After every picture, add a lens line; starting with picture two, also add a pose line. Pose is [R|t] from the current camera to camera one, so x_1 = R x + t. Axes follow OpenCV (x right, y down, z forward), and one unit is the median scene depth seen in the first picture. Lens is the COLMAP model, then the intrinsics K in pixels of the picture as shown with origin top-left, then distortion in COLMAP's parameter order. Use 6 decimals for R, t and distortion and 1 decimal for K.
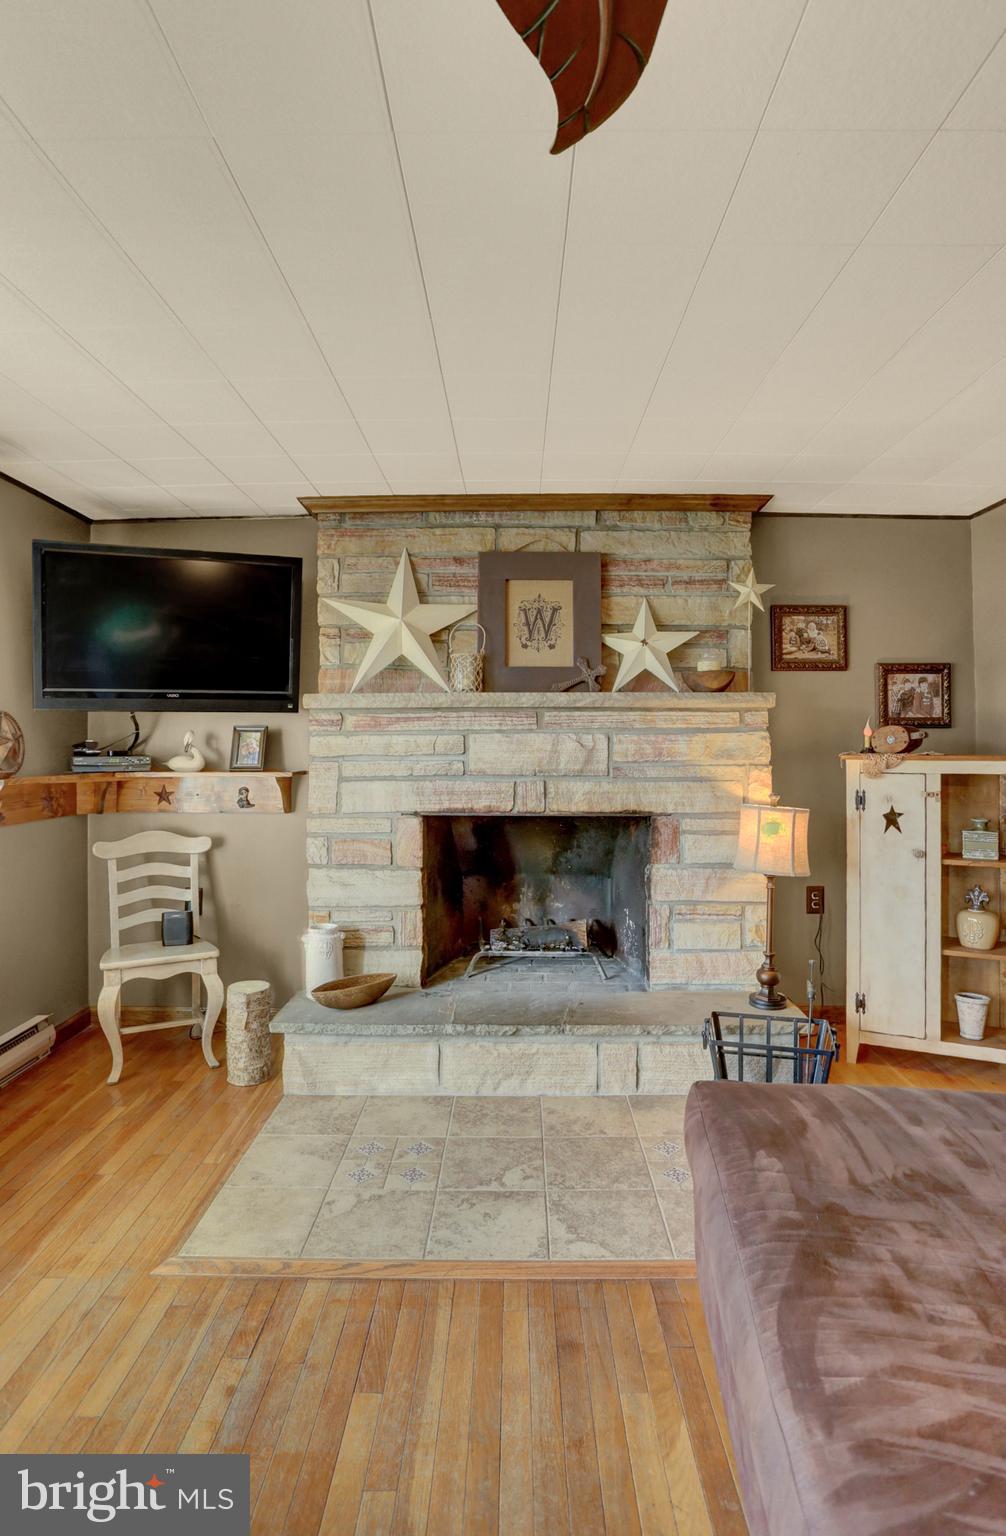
lens RADIAL K [[797.1, 0, 516.3], [0, 797.1, 731.8], [0, 0, 1]] dist [-0.061699, 0.013078]
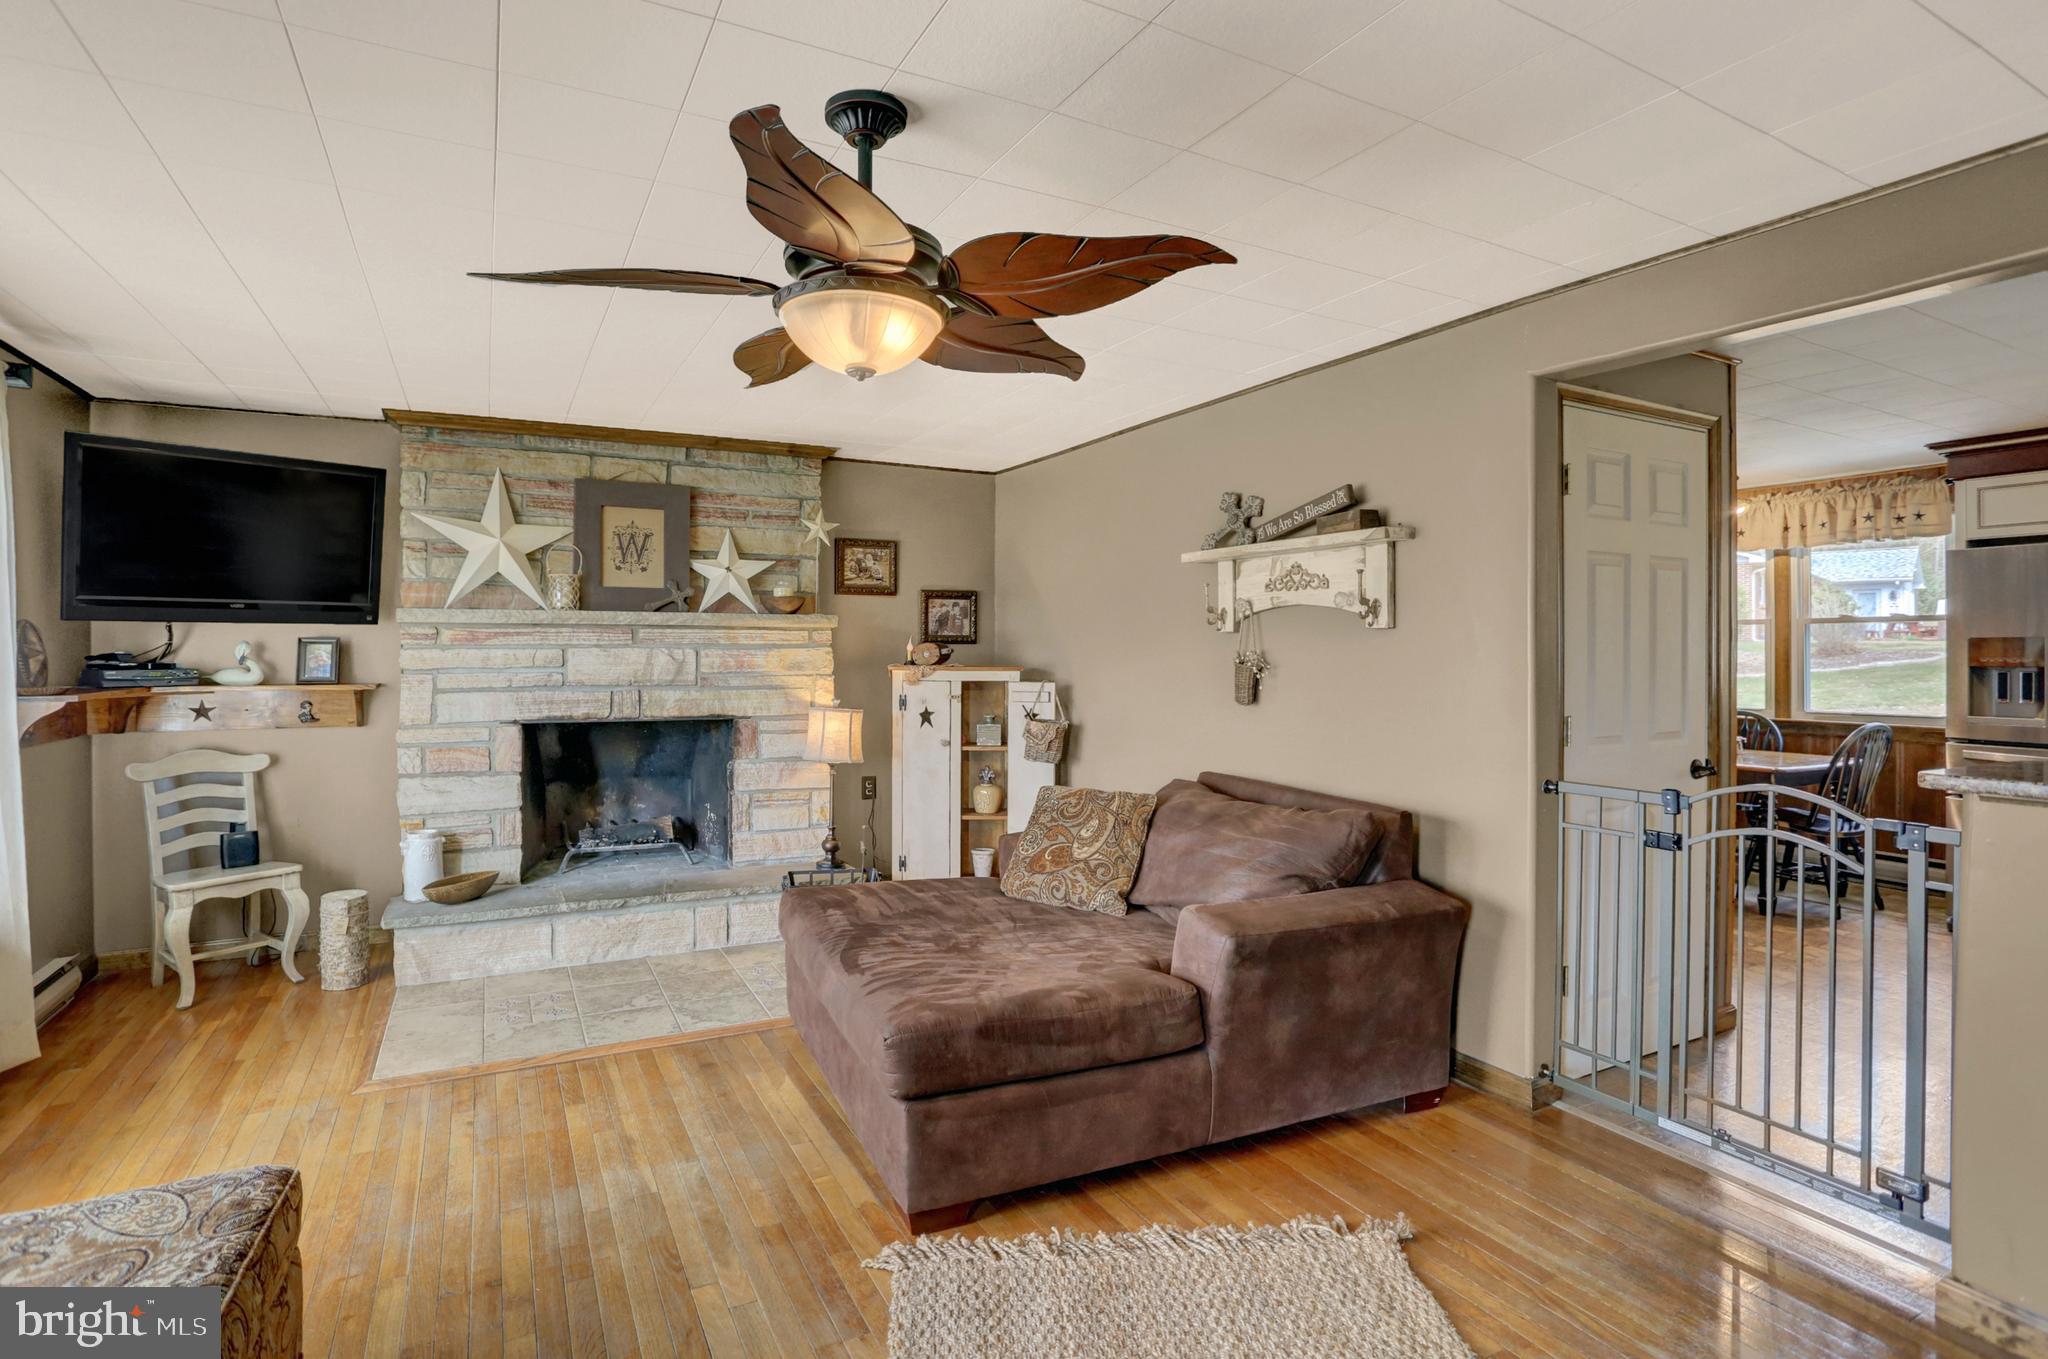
lens RADIAL K [[1023.5, 0, 993.6], [0, 1023.5, 639.0], [0, 0, 1]] dist [-0.055569, 0.017672]
pose [[0.892218, 0.008475, 0.451526, -0.162794], [-0.012412, 0.999906, 0.005758, -0.024422], [-0.451435, -0.010742, 0.892240, -0.493564]]
